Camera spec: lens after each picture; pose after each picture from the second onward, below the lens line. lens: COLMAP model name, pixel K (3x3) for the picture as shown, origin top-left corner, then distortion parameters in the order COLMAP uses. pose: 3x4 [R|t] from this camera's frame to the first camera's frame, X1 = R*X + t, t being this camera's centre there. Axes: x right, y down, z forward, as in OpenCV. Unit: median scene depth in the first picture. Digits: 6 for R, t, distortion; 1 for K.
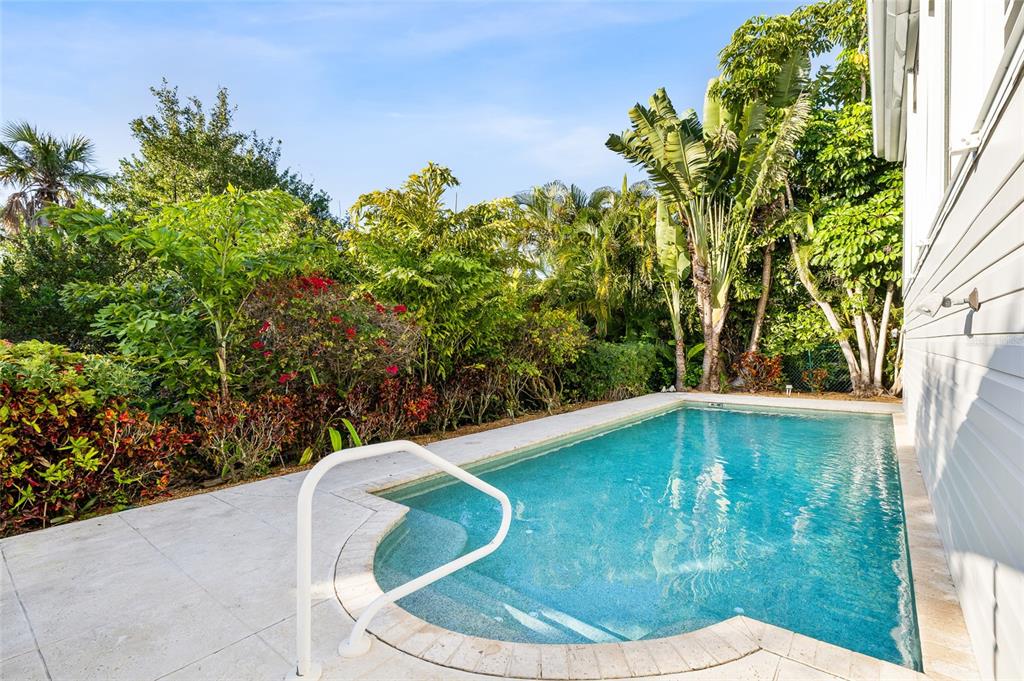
lens RADIAL K [[466.3, 0, 513.0], [0, 466.3, 364.8], [0, 0, 1]] dist [-0.000053, -0.000068]
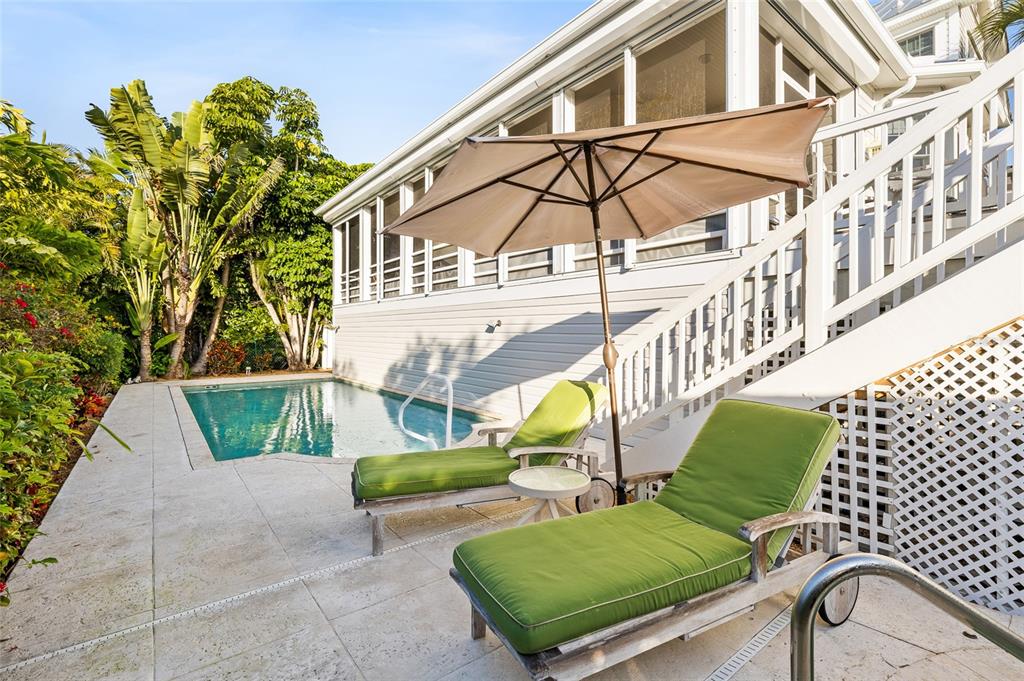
lens RADIAL K [[463.0, 0, 512.0], [0, 463.0, 340.5], [0, 0, 1]] dist [0.000261, 0.000085]
pose [[0.234558, -0.009145, 0.972059, -0.480295], [0.040155, 0.999193, -0.000290, 0.001522], [-0.971272, 0.039101, 0.234736, 0.006854]]
